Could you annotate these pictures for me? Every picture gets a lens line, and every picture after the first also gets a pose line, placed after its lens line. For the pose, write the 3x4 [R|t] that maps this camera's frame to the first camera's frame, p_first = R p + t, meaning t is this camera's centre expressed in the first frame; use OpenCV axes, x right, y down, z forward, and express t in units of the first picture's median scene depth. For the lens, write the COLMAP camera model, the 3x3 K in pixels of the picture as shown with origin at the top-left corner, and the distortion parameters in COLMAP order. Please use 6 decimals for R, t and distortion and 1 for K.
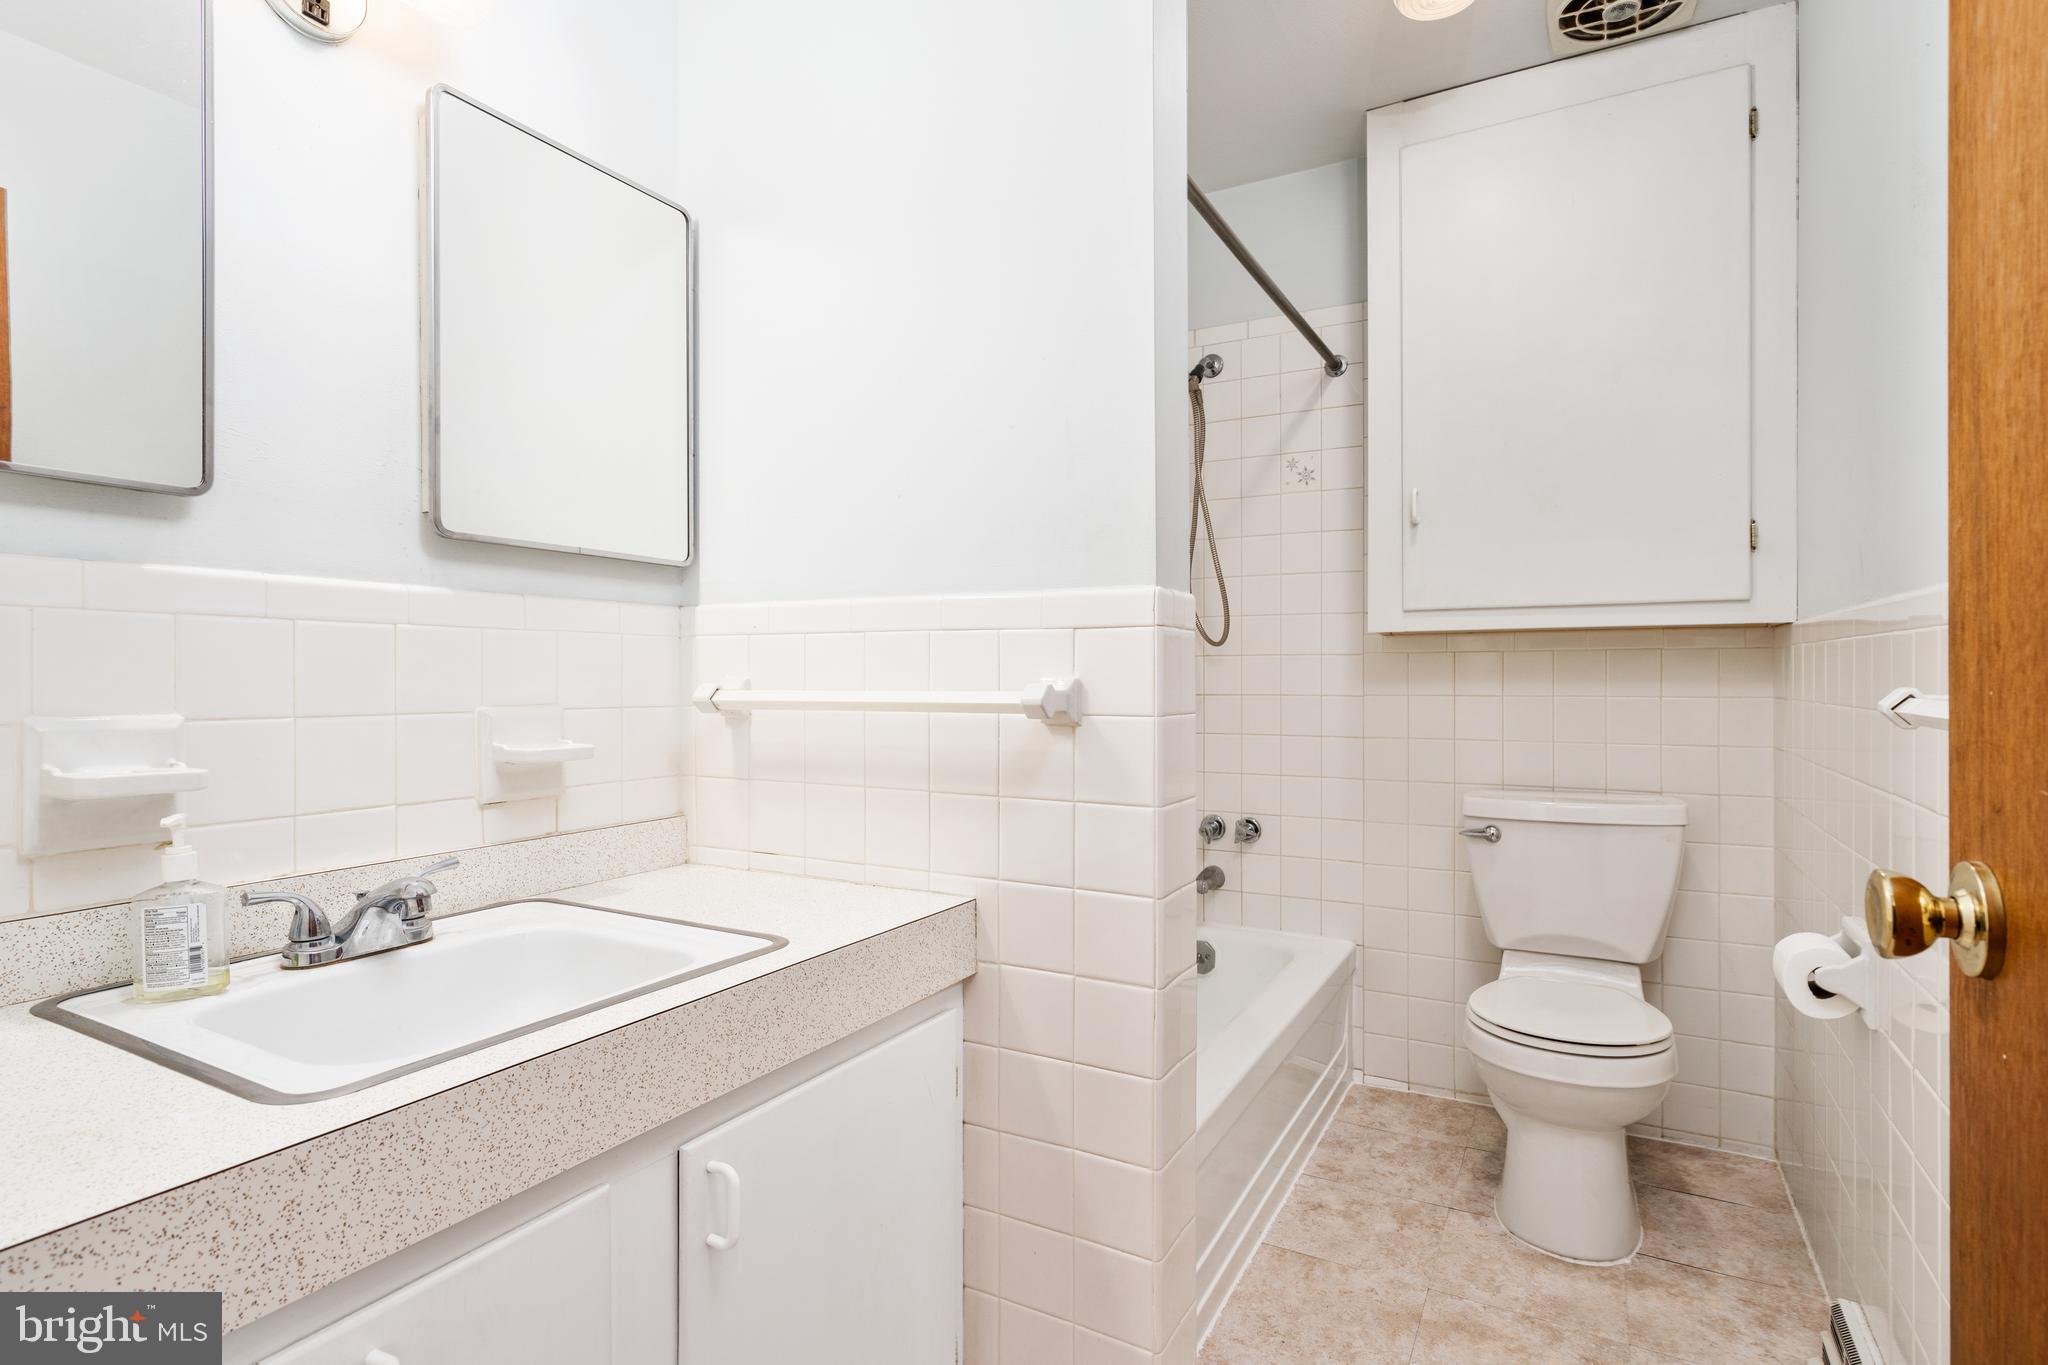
lens RADIAL K [[988.0, 0, 1036.0], [0, 988.0, 675.0], [0, 0, 1]] dist [-0.001427, 0.000080]
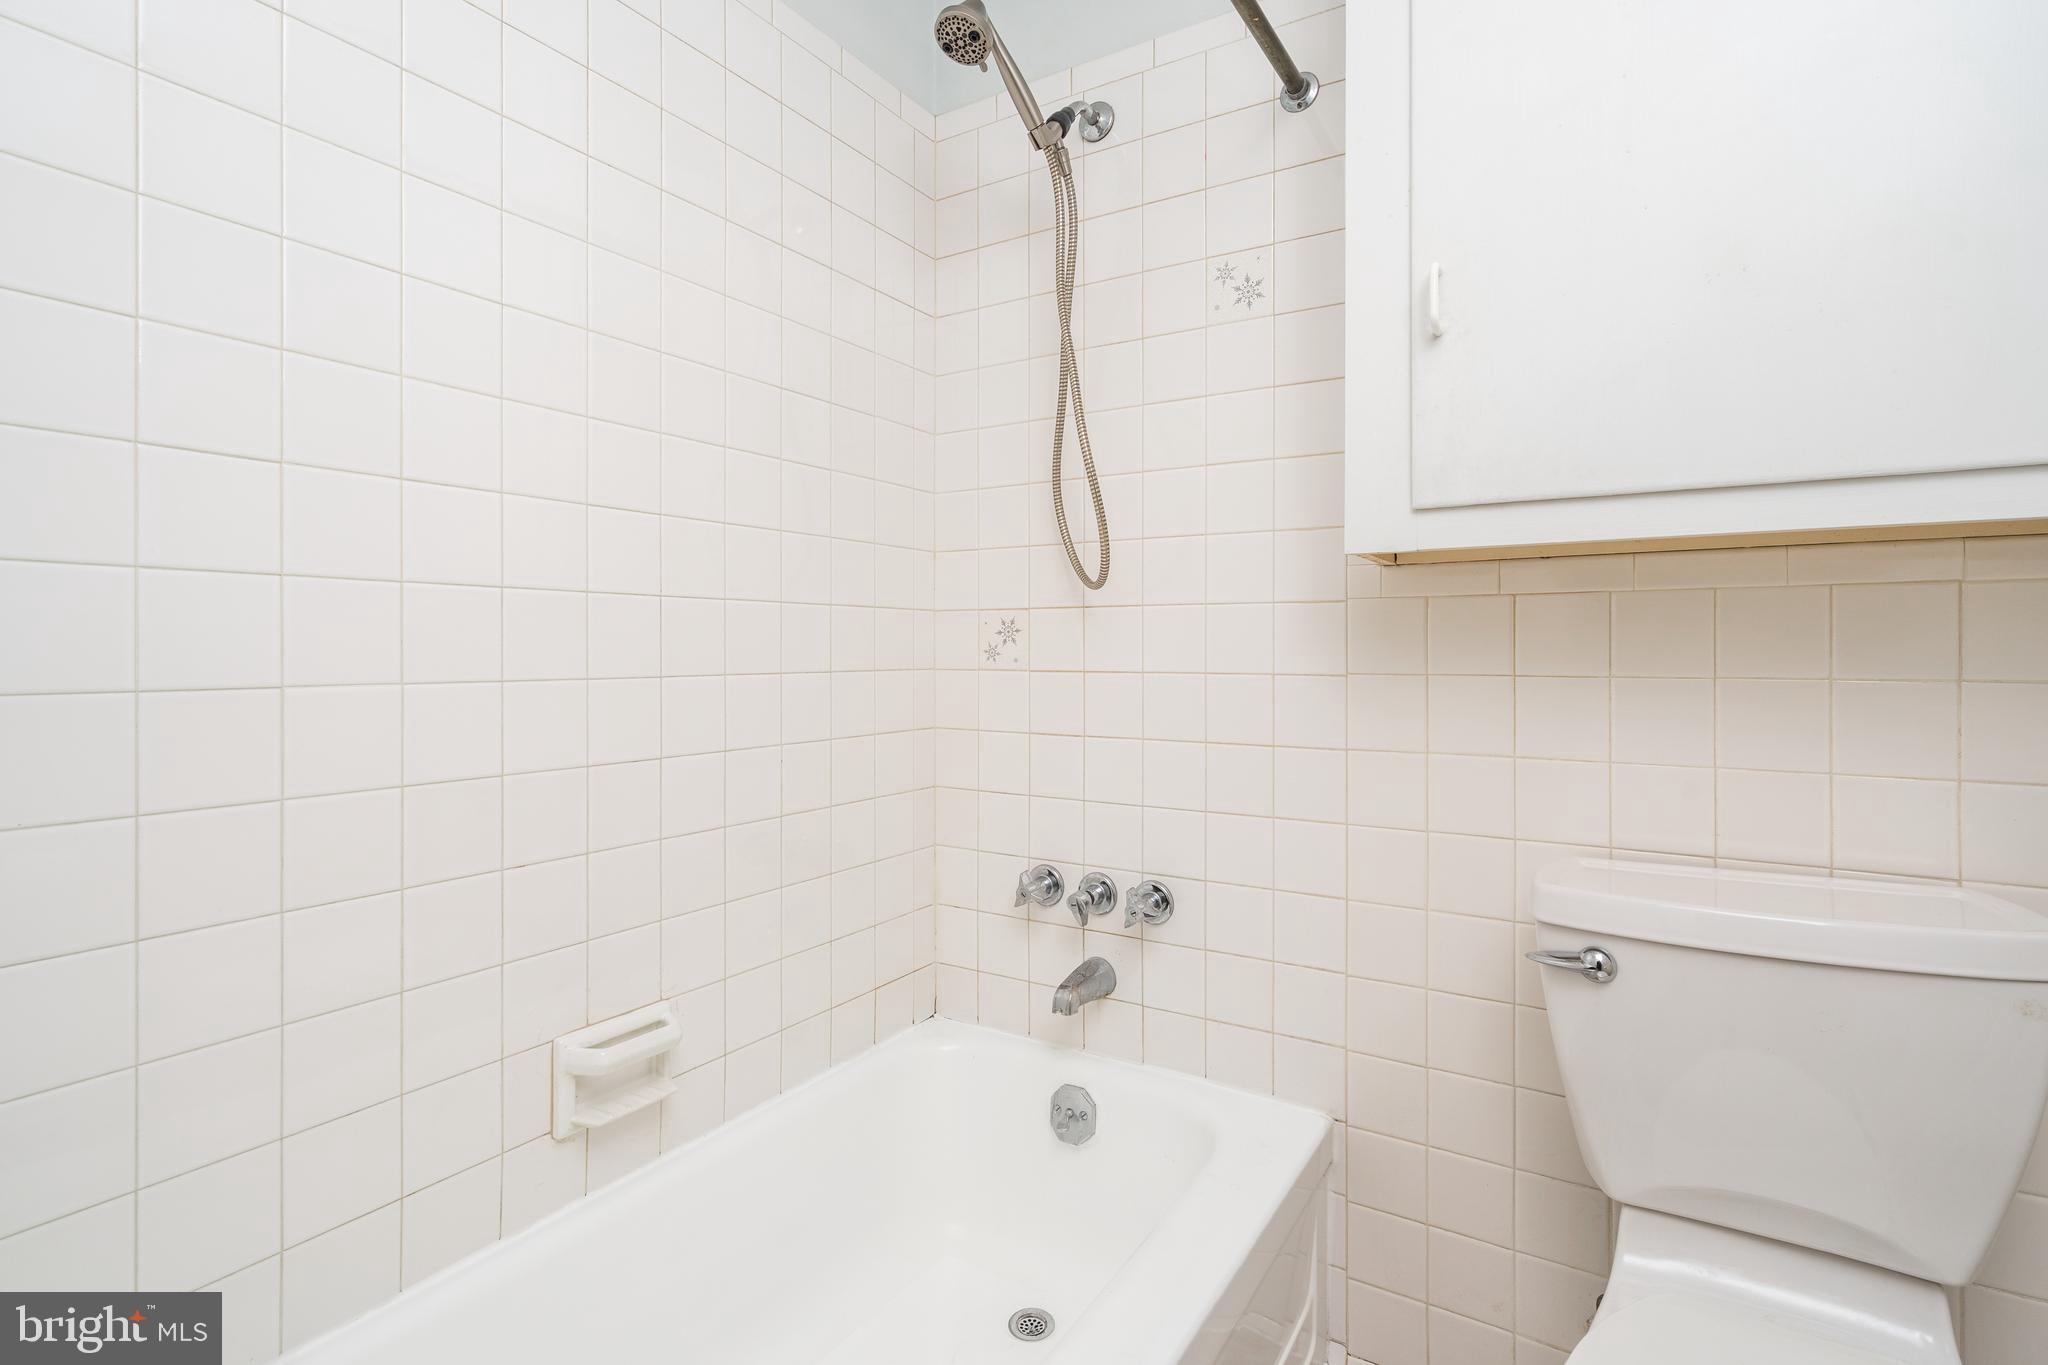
lens RADIAL K [[980.4, 0, 1019.9], [0, 980.4, 646.9], [0, 0, 1]] dist [0.004082, 0.000661]
pose [[0.998289, 0.005177, -0.058247, 0.176115], [-0.005550, 0.999965, -0.006242, 0.009150], [0.058213, 0.006554, 0.998283, 0.427341]]
